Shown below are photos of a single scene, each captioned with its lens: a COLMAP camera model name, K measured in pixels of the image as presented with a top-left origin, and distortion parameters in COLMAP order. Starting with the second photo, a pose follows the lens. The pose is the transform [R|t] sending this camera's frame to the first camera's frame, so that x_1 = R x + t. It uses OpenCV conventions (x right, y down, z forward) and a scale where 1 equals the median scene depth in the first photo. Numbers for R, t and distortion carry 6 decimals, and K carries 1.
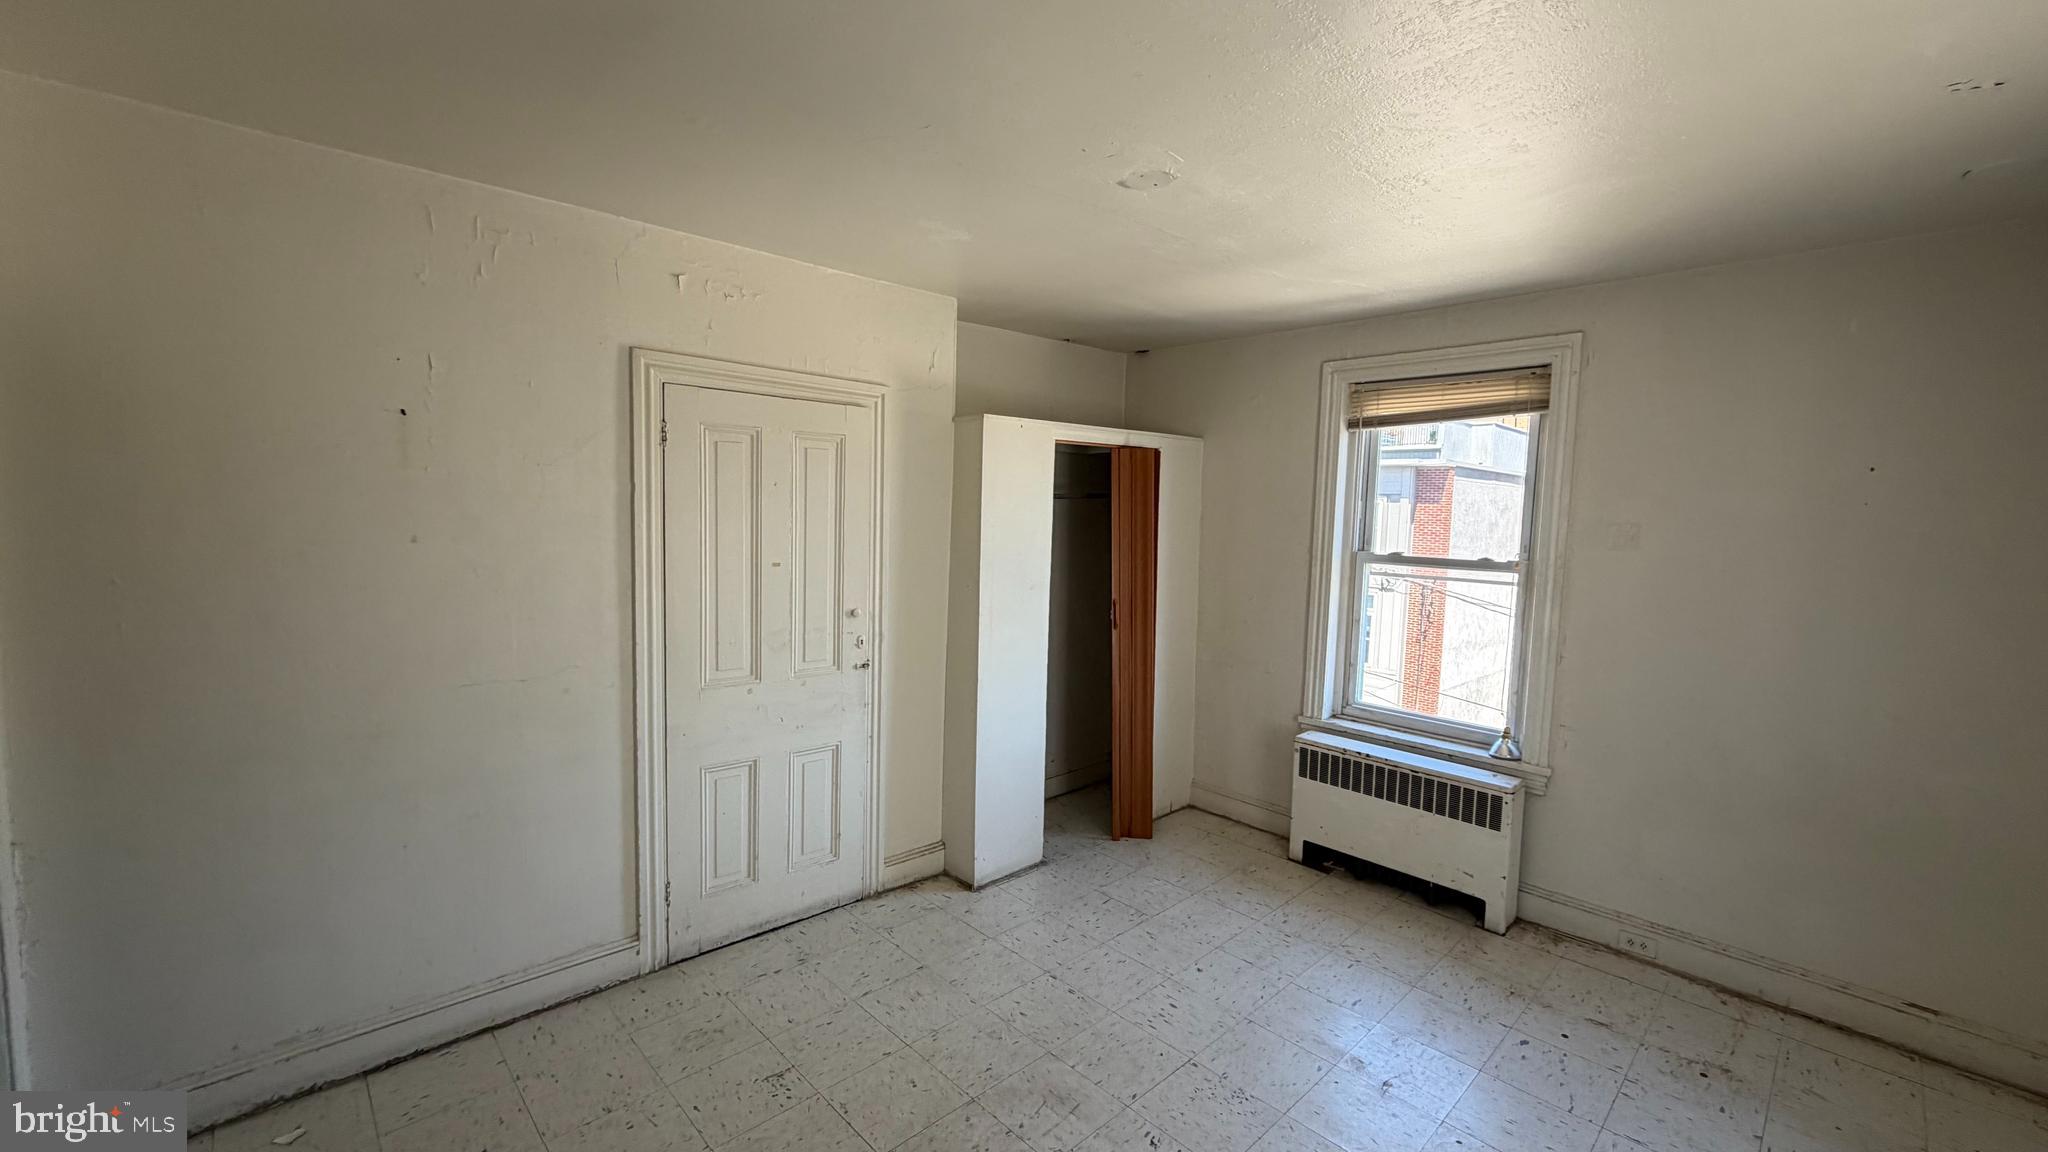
lens RADIAL K [[816.0, 0, 1018.1], [0, 816.0, 574.9], [0, 0, 1]] dist [-0.001351, 0.000696]
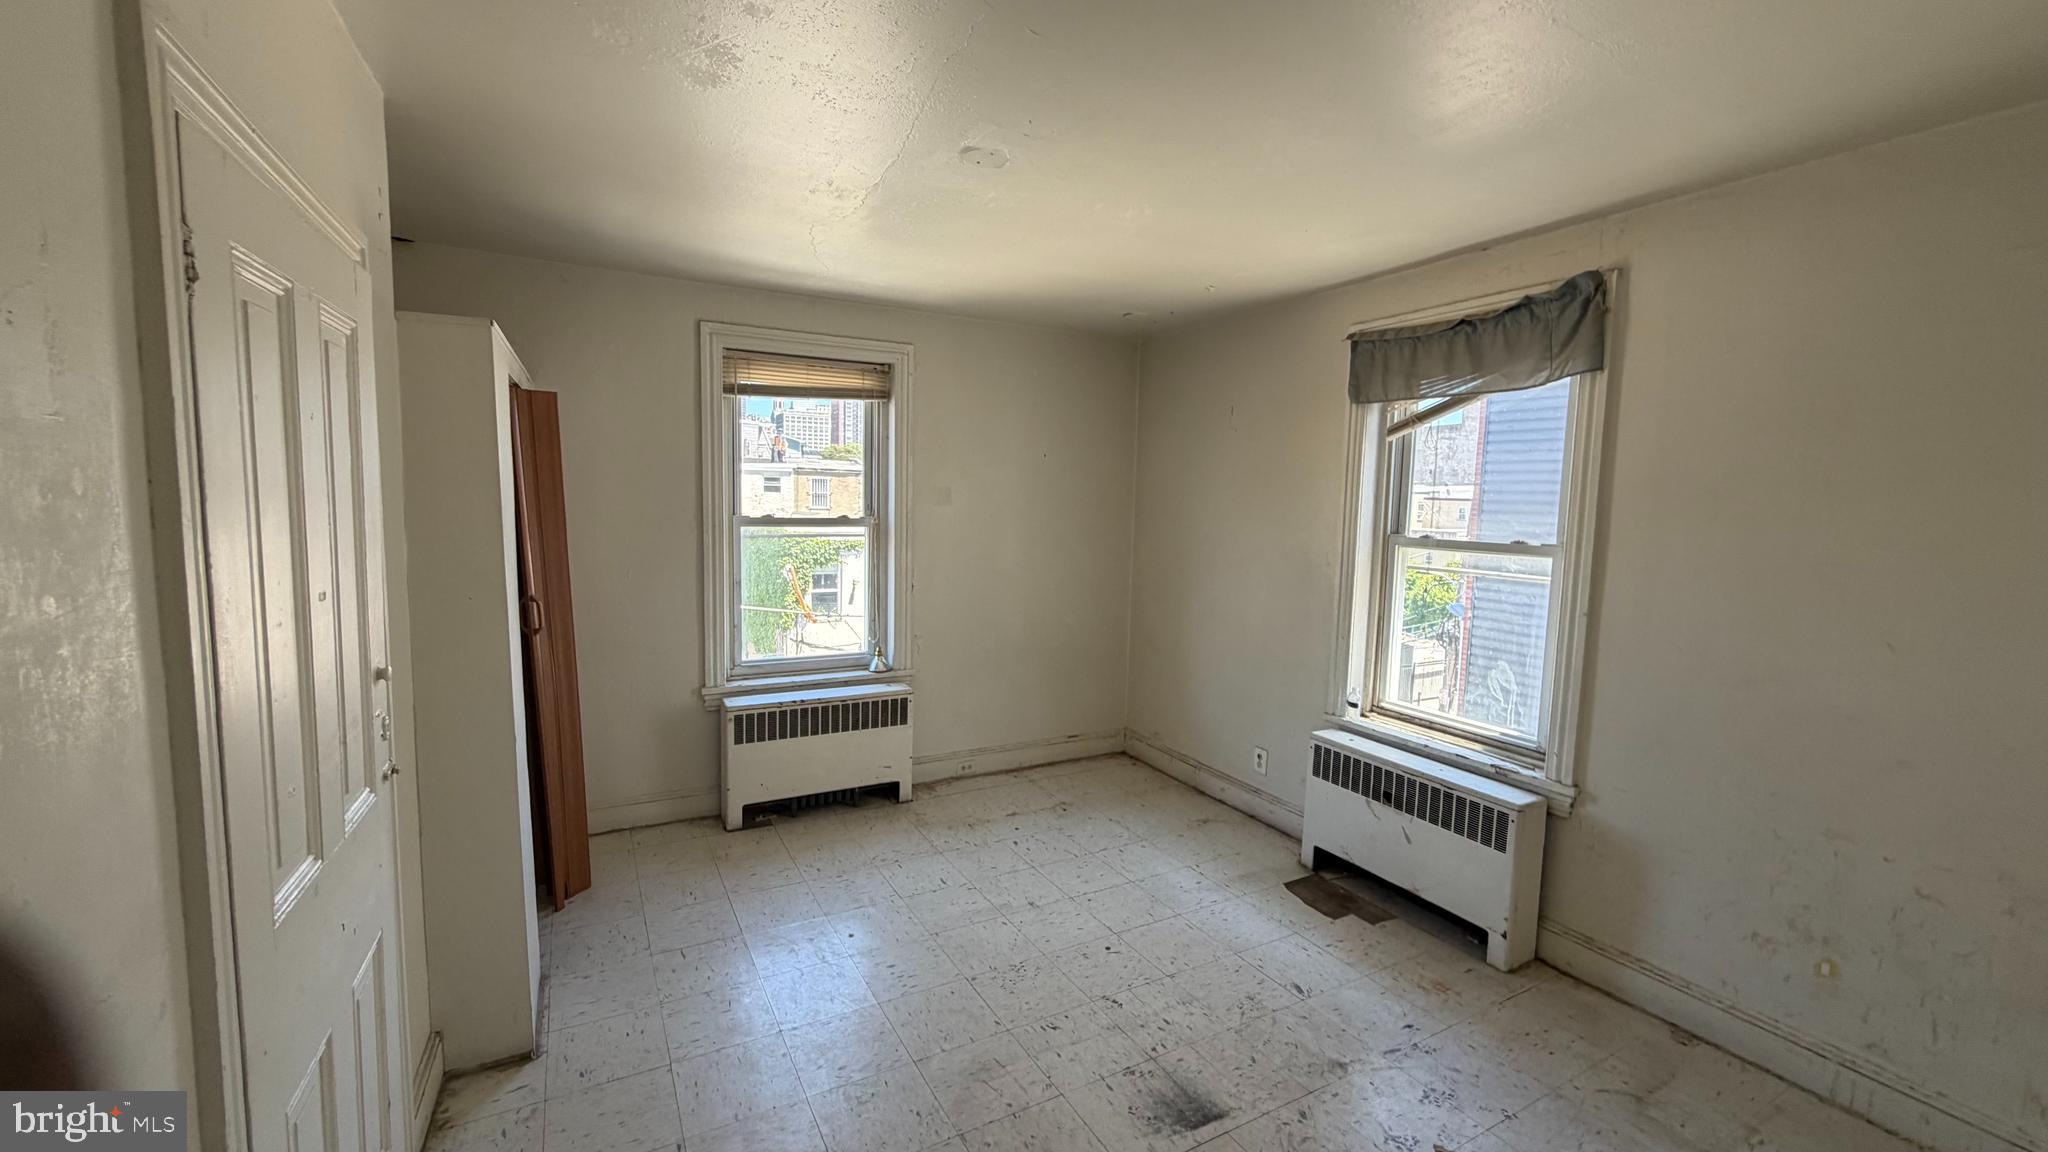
lens RADIAL K [[816.6, 0, 1016.0], [0, 816.6, 574.9], [0, 0, 1]] dist [0.002004, -0.000106]
pose [[0.254616, -0.112987, 0.960419, -0.566316], [0.062924, 0.992982, 0.100136, -0.041006], [-0.964993, 0.034937, 0.259939, 0.460232]]
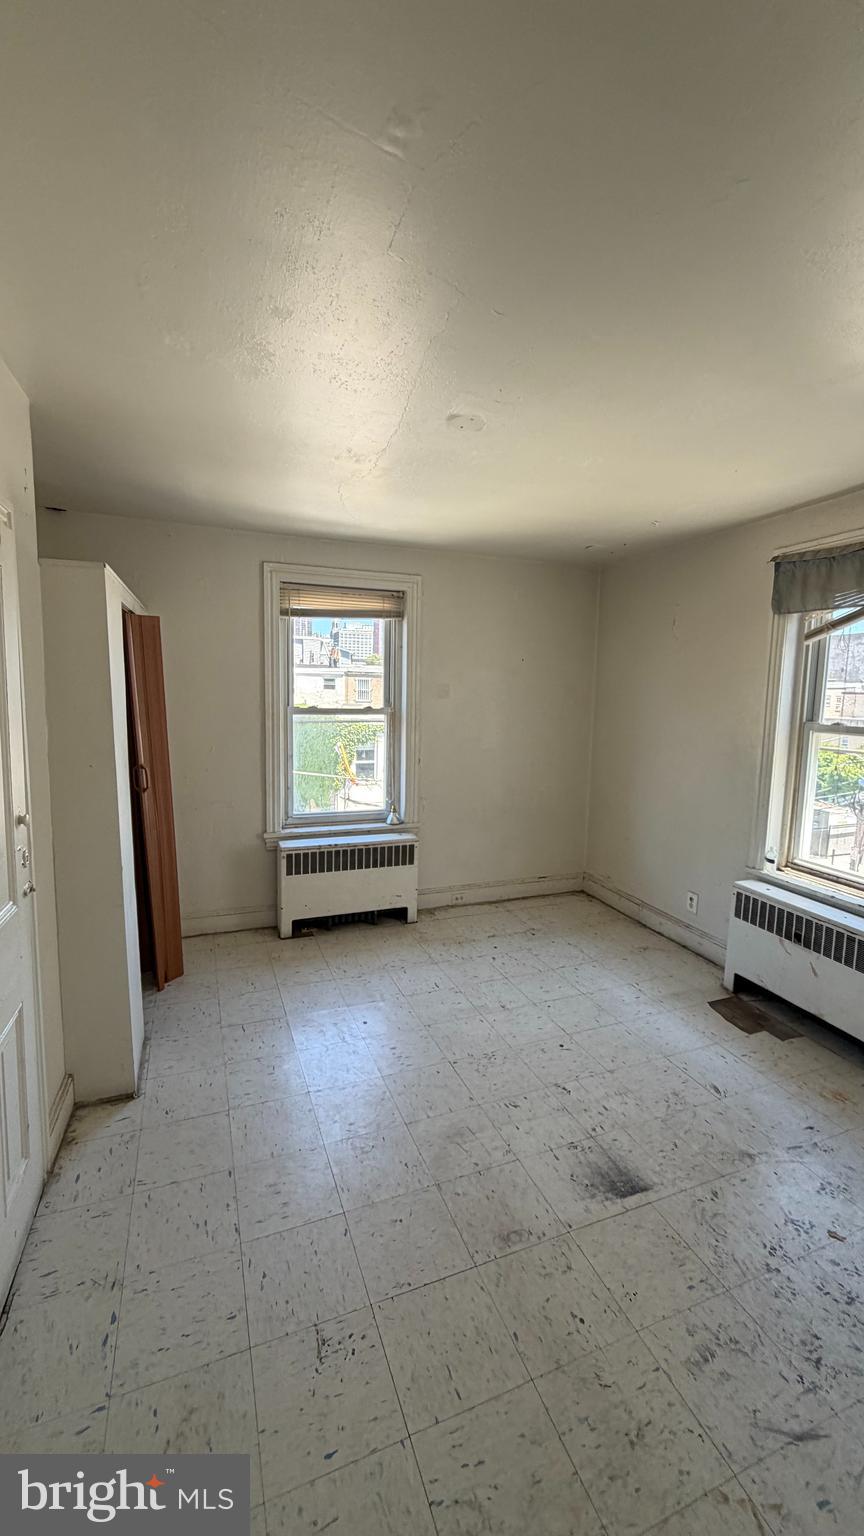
lens RADIAL K [[612.0, 0, 433.3], [0, 612.0, 763.1], [0, 0, 1]] dist [-0.001351, 0.000696]
pose [[0.372926, -0.128001, 0.918990, -0.531448], [0.065792, 0.991594, 0.111415, -0.037999], [-0.925526, 0.018913, 0.378213, 0.445137]]
